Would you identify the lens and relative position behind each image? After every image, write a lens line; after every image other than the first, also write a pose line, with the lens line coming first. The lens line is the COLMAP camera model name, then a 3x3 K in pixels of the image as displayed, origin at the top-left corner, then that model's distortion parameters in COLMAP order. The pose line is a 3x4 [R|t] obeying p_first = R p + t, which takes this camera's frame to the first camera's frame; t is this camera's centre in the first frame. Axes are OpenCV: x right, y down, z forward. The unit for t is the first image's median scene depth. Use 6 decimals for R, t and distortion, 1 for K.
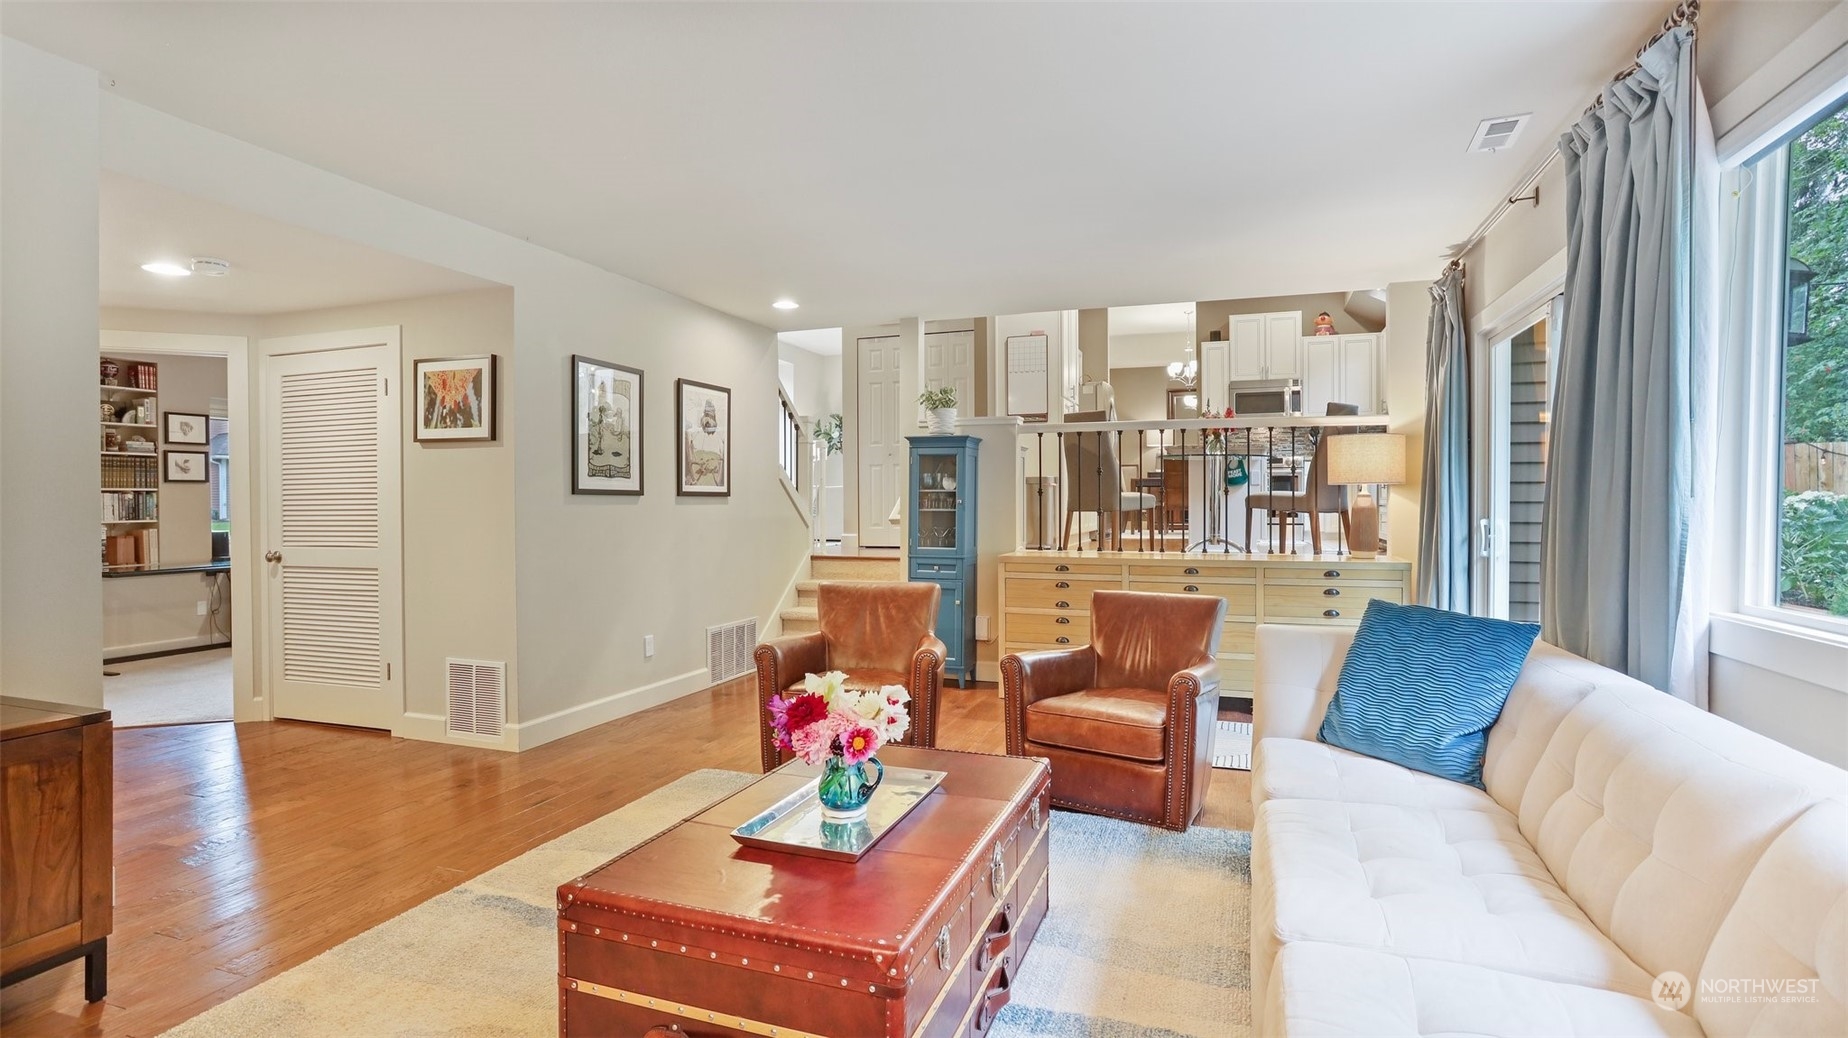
lens RADIAL K [[894.9, 0, 939.1], [0, 894.9, 514.8], [0, 0, 1]] dist [-0.033225, 0.015048]
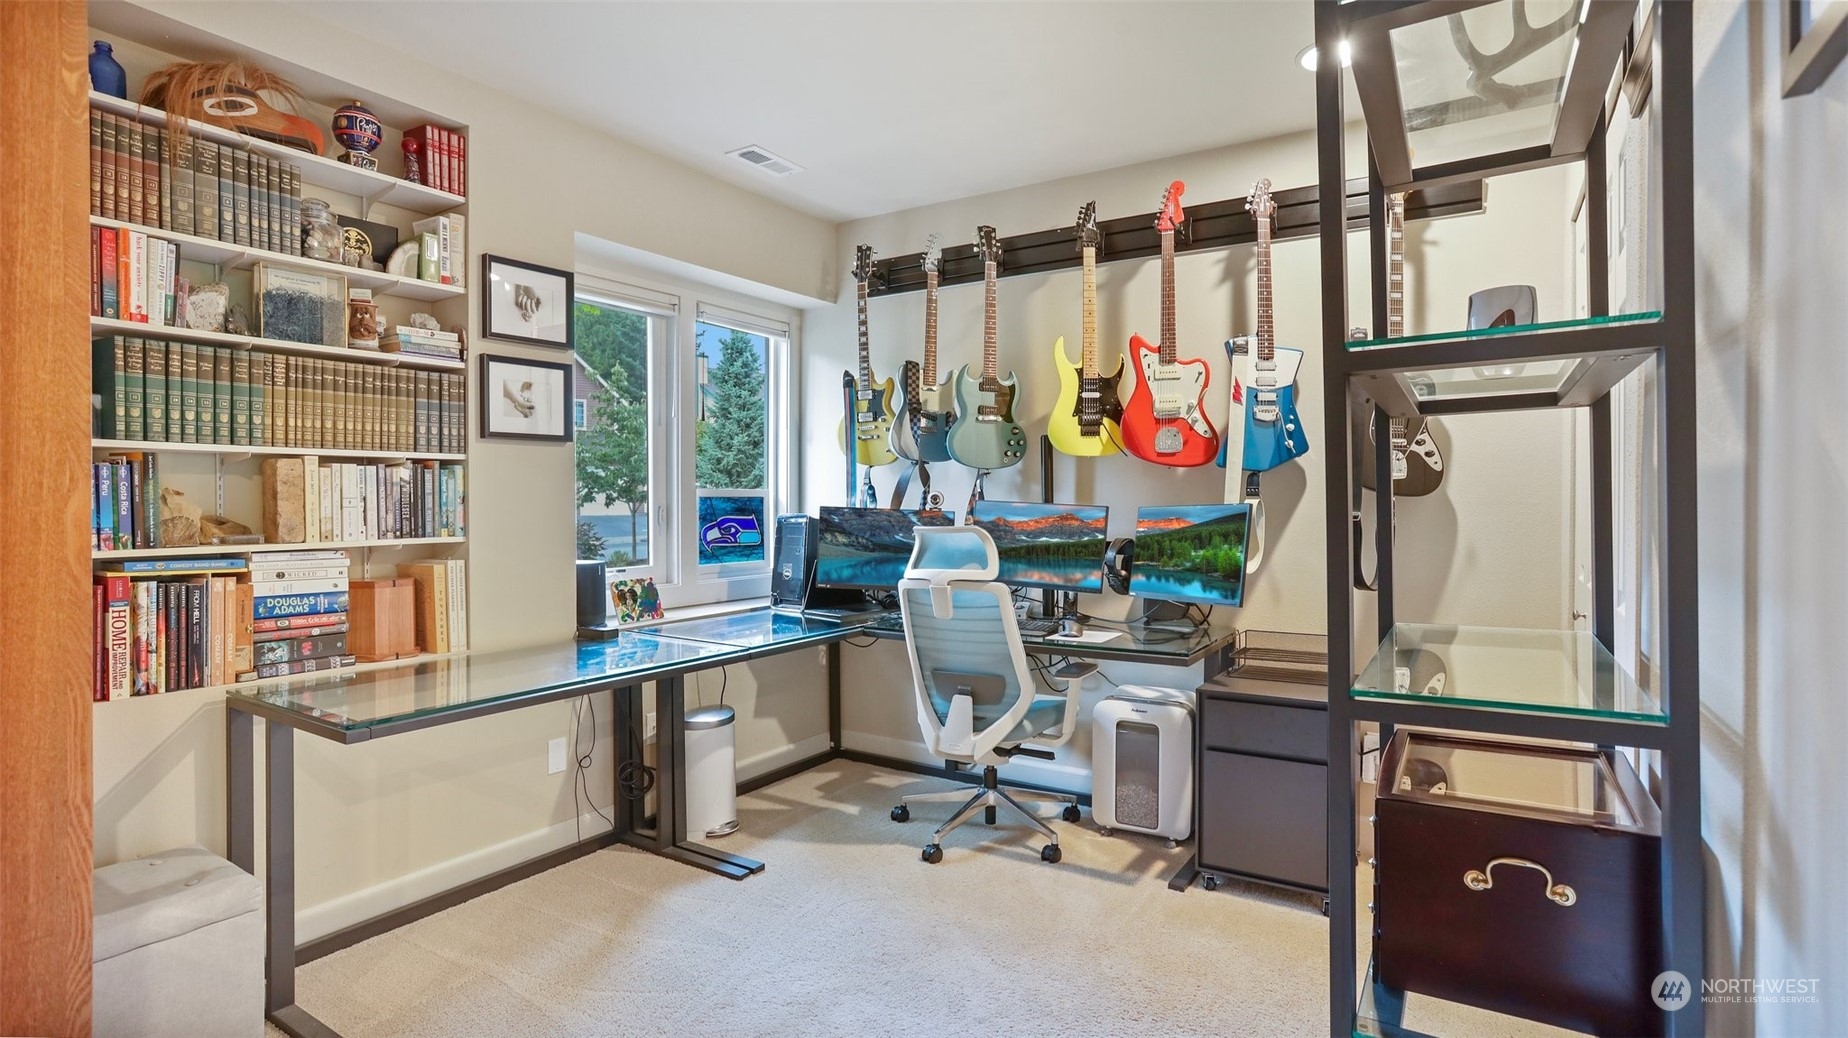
lens RADIAL K [[894.9, 0, 911.8], [0, 894.9, 508.5], [0, 0, 1]] dist [-0.033225, 0.015048]
pose [[0.973760, -0.002620, -0.227562, -0.615289], [0.000726, 0.999964, -0.008407, -0.002948], [0.227576, 0.008022, 0.973727, 0.672246]]
